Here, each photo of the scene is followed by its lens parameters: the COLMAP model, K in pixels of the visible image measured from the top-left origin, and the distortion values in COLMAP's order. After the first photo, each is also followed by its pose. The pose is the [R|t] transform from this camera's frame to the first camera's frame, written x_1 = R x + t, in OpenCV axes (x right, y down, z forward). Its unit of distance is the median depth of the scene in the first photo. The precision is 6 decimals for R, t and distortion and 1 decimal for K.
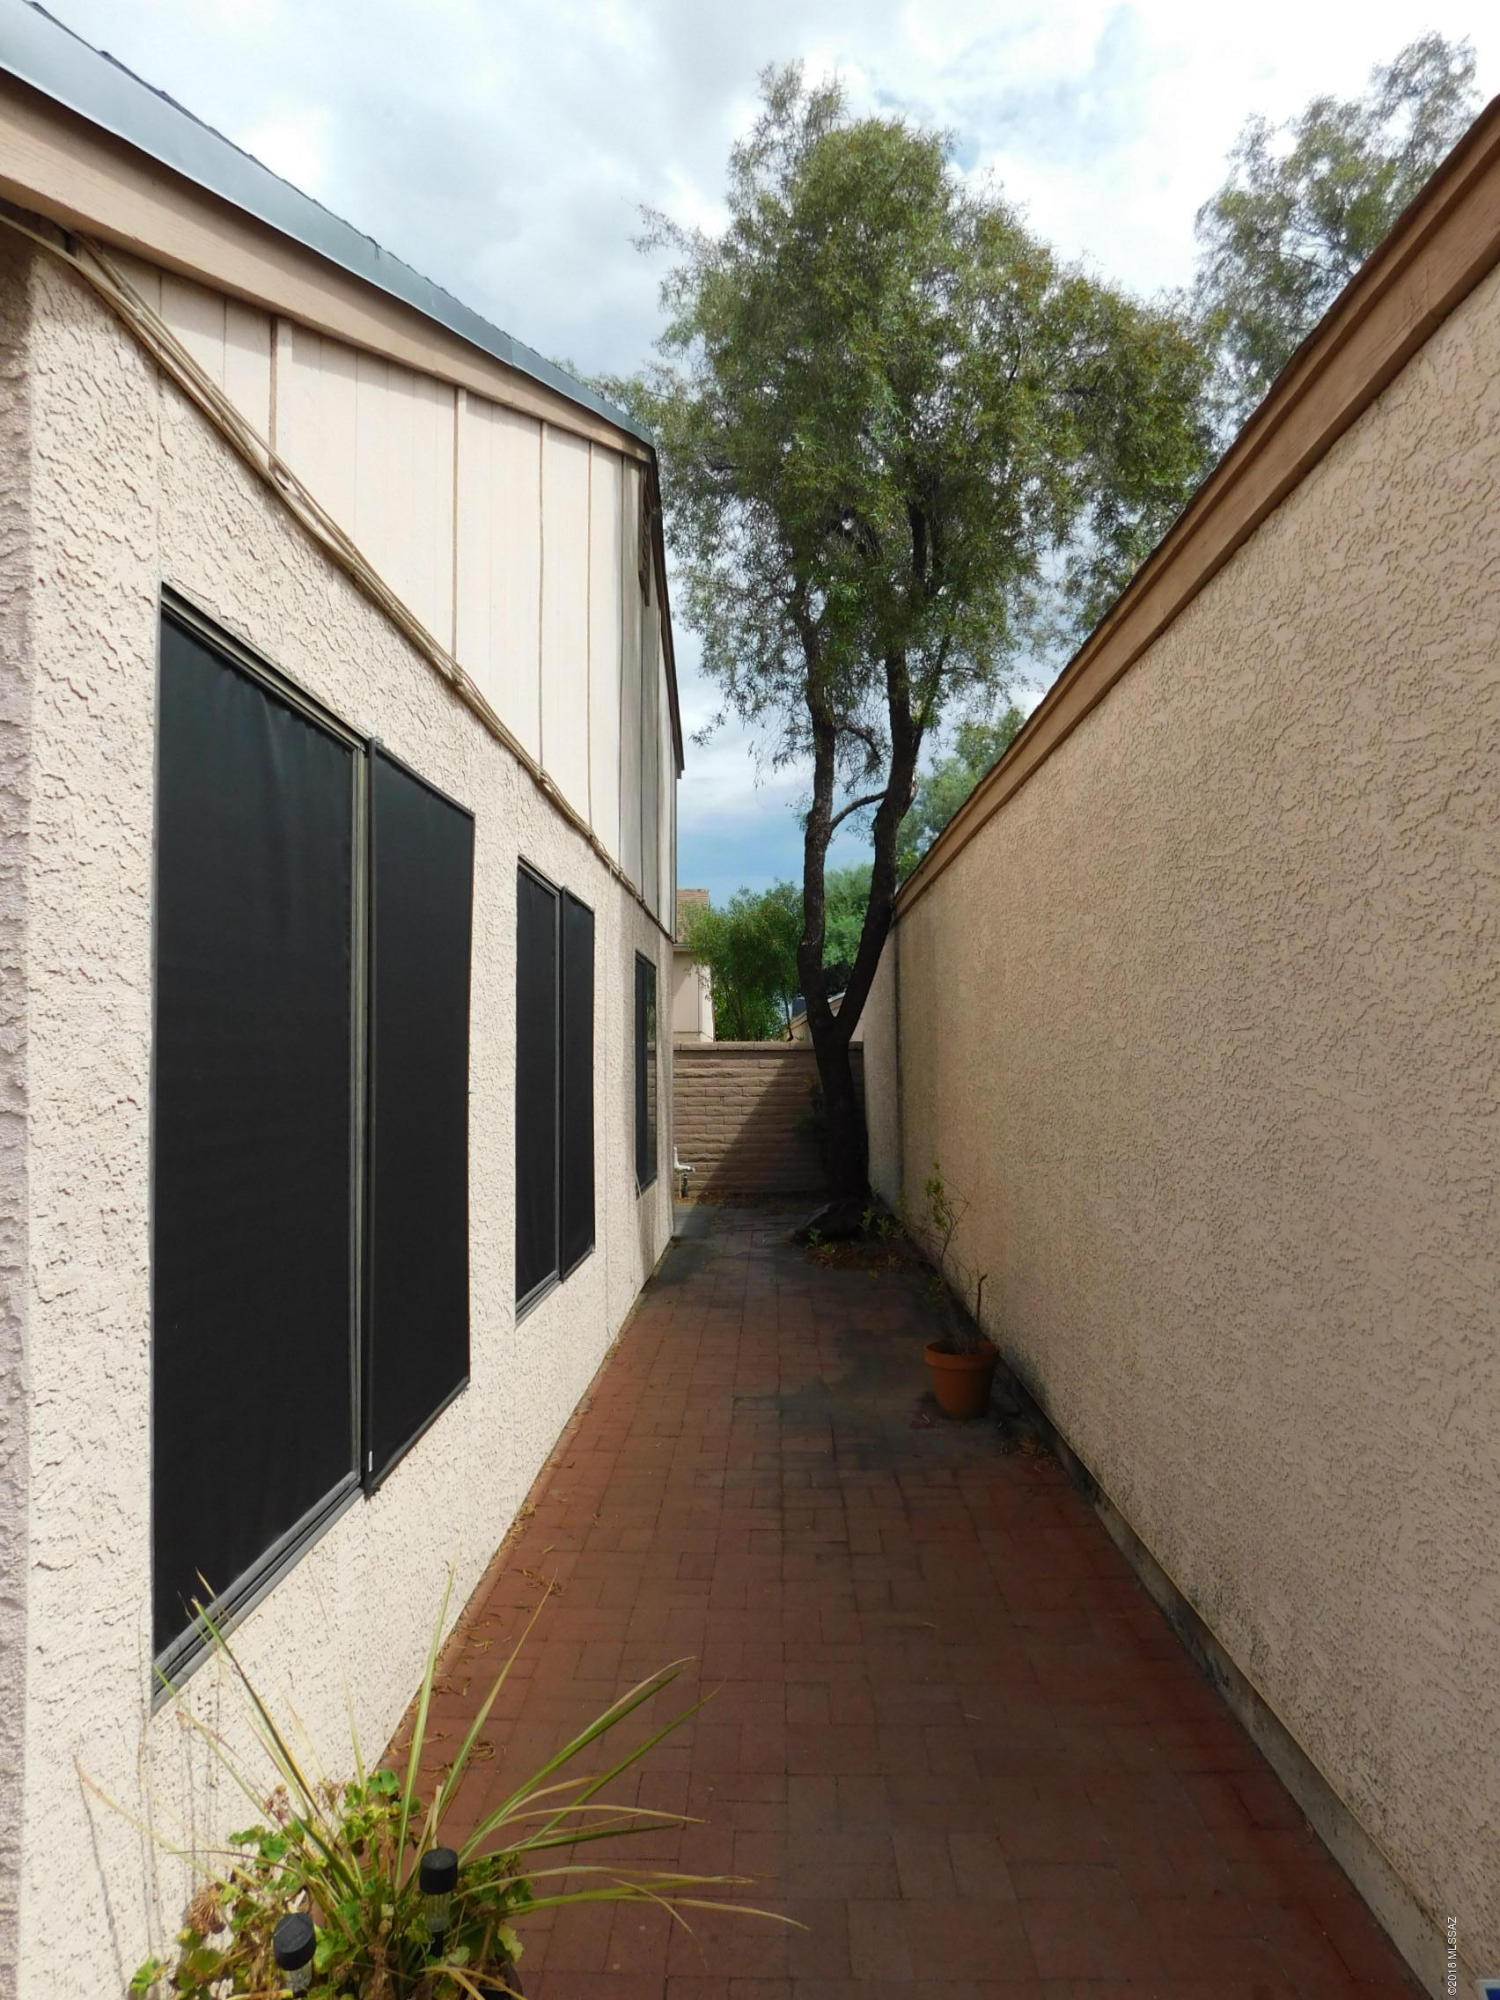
lens RADIAL K [[1303.6, 0, 757.8], [0, 1303.6, 1006.4], [0, 0, 1]] dist [-0.070805, 0.057298]
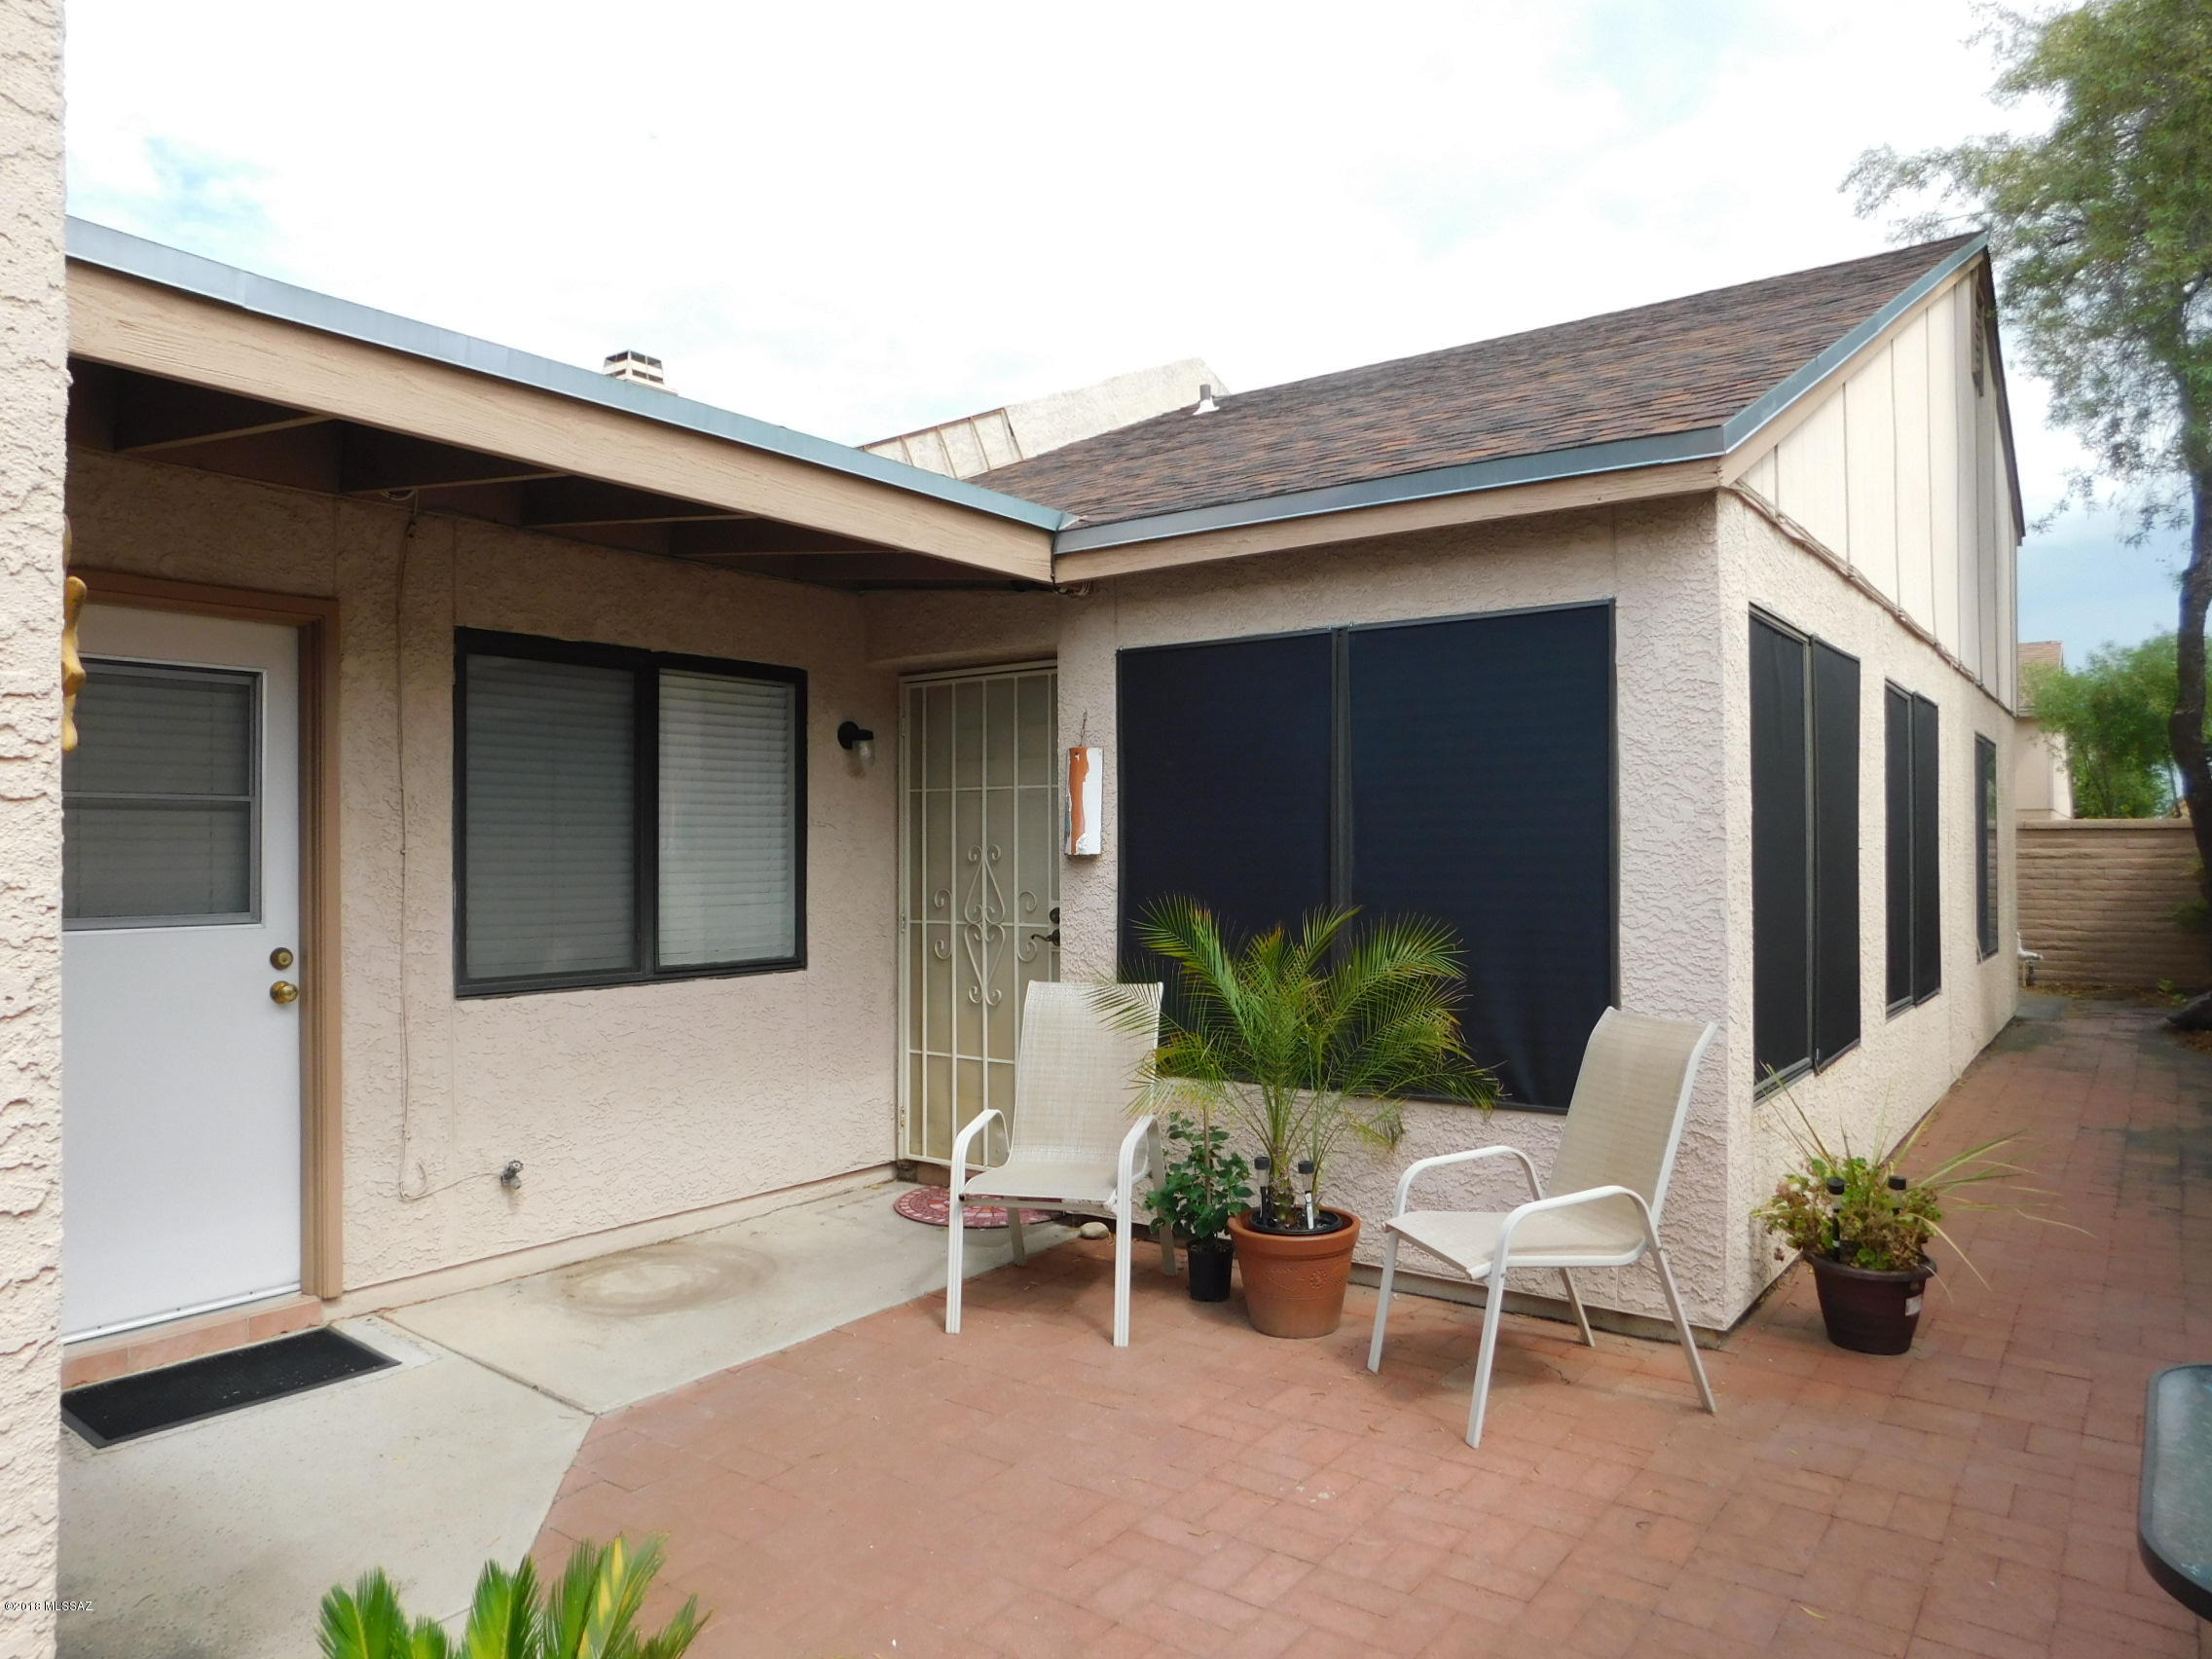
lens RADIAL K [[1434.7, 0, 1093.0], [0, 1434.7, 829.9], [0, 0, 1]] dist [-0.087416, 0.061336]
pose [[0.797702, -0.002944, -0.603044, 0.024155], [0.020834, 0.999526, 0.022679, -0.004626], [0.602691, -0.030655, 0.797385, -0.416488]]
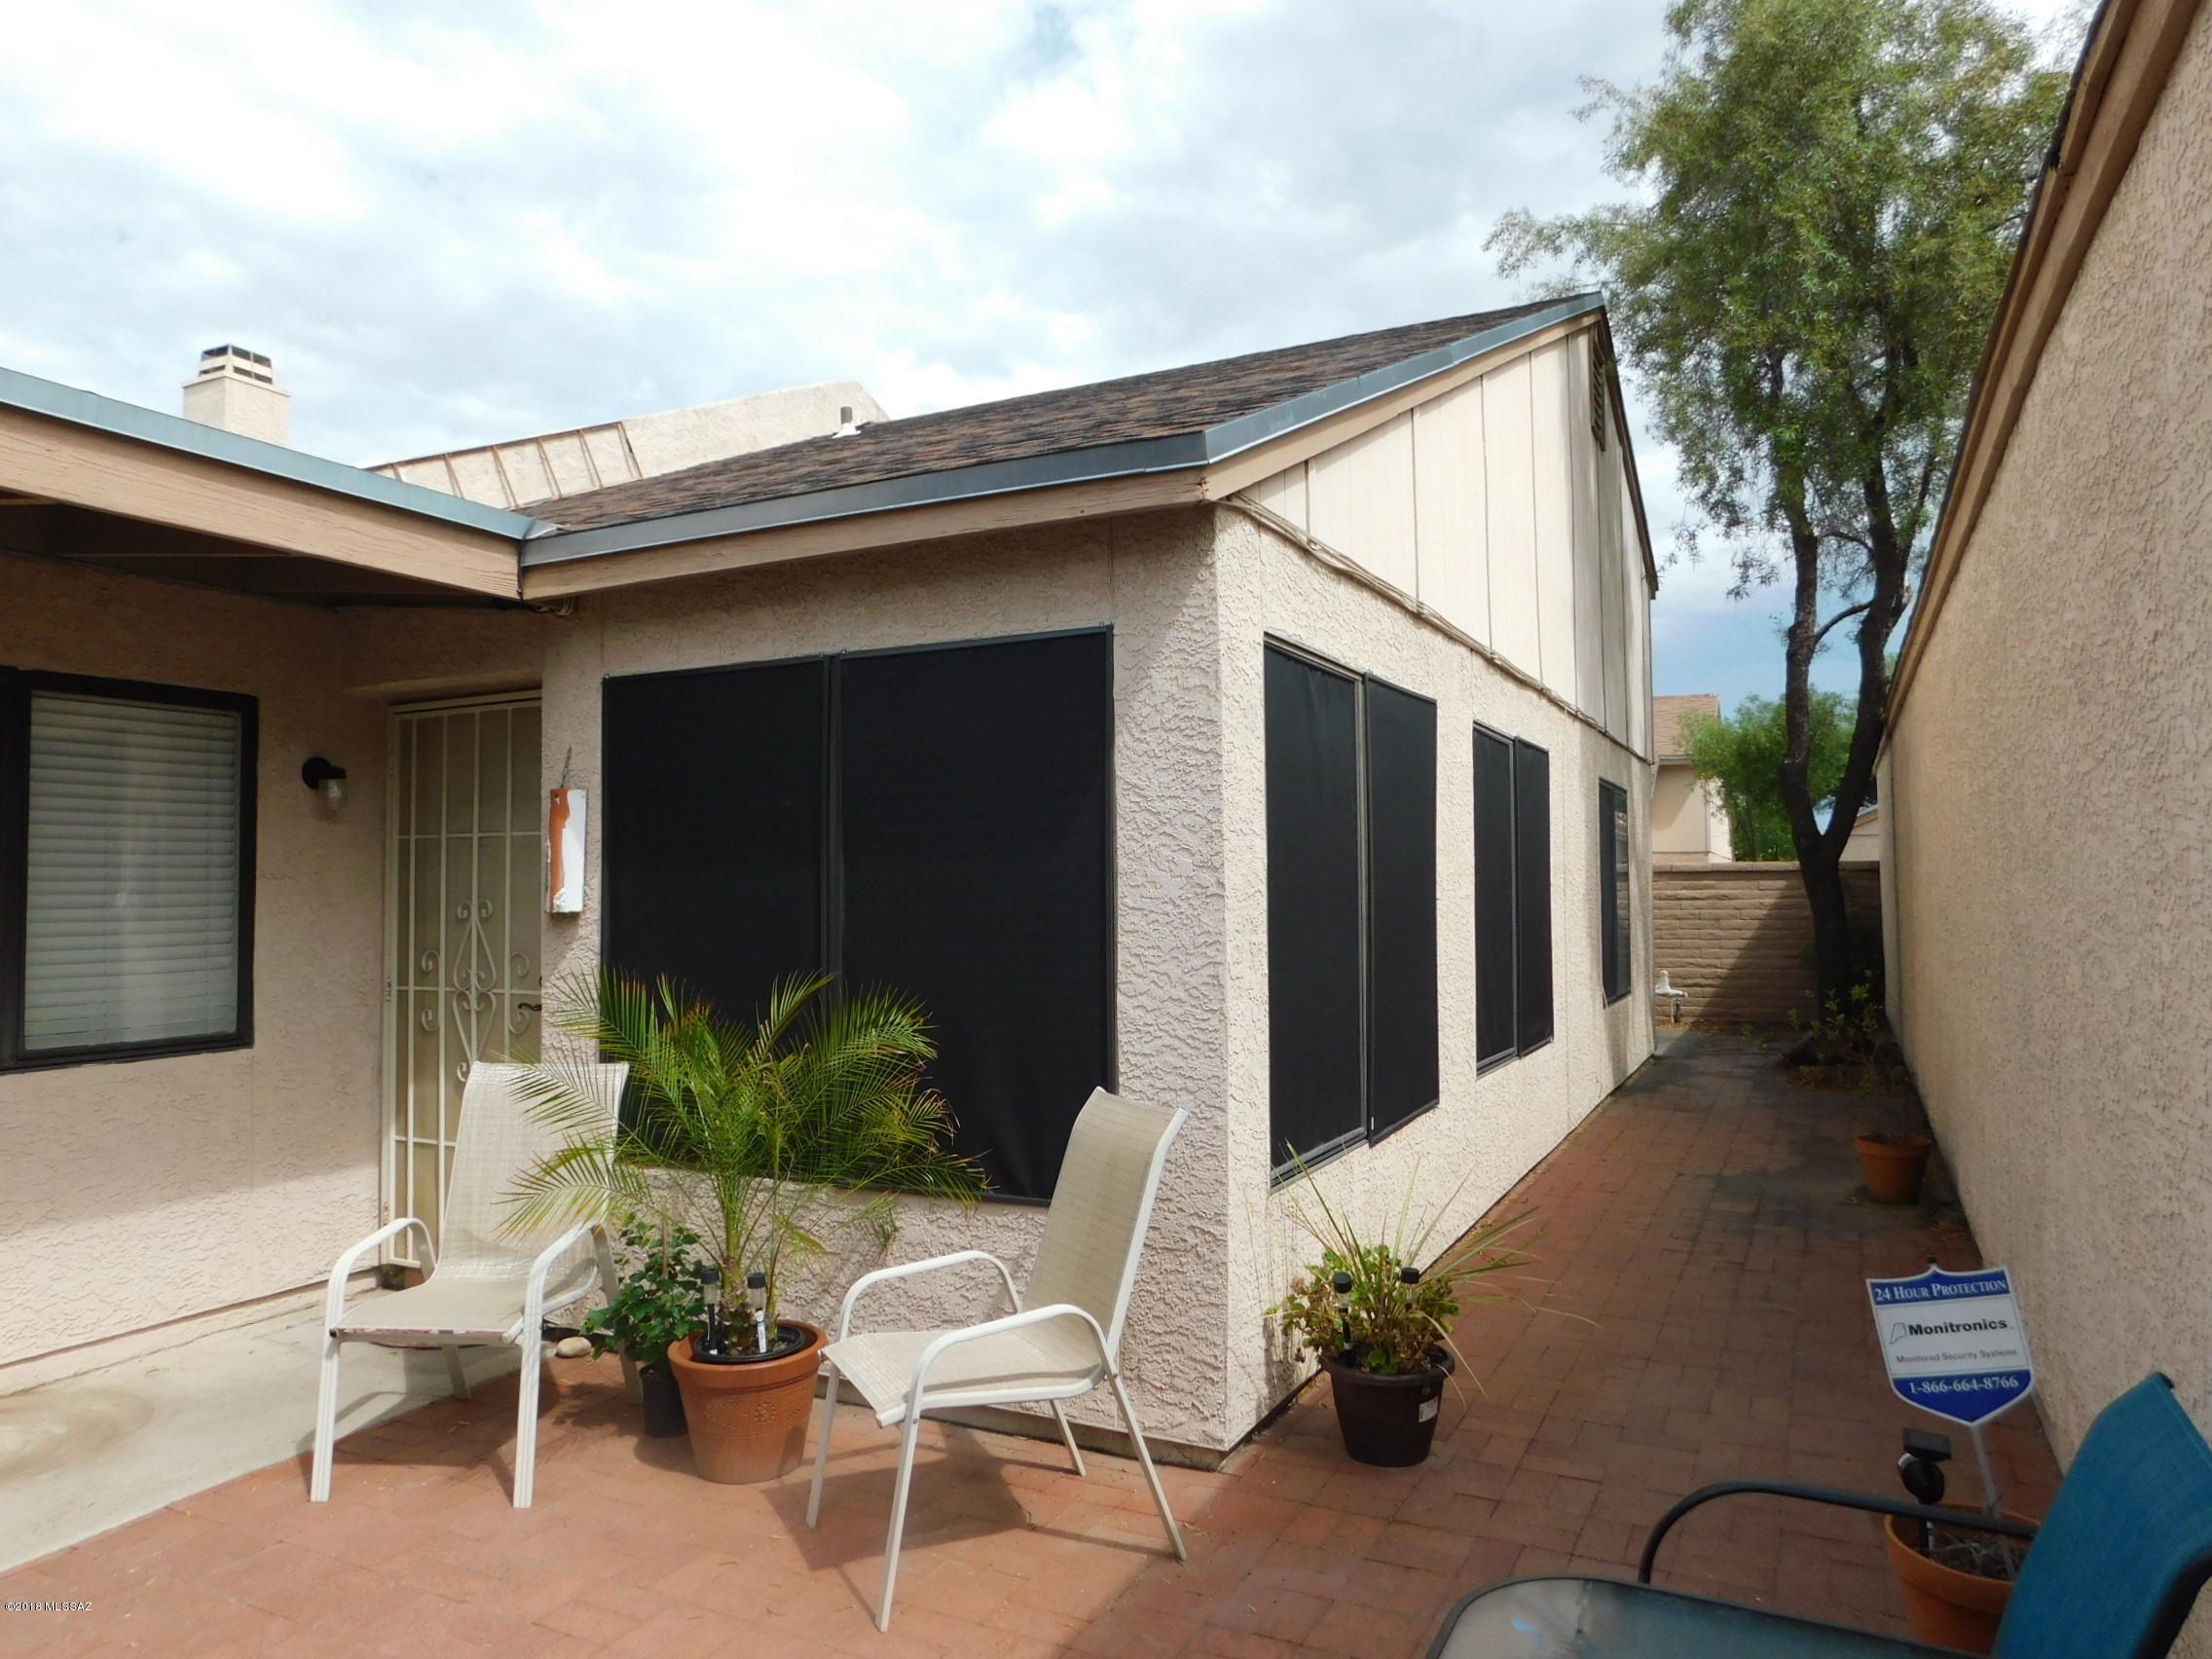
lens RADIAL K [[1434.7, 0, 1093.0], [0, 1434.7, 829.9], [0, 0, 1]] dist [-0.087416, 0.061336]
pose [[0.890923, -0.018298, -0.453786, 0.077609], [0.019159, 0.999813, -0.002700, -0.005874], [0.453751, -0.006289, 0.891106, -0.284443]]
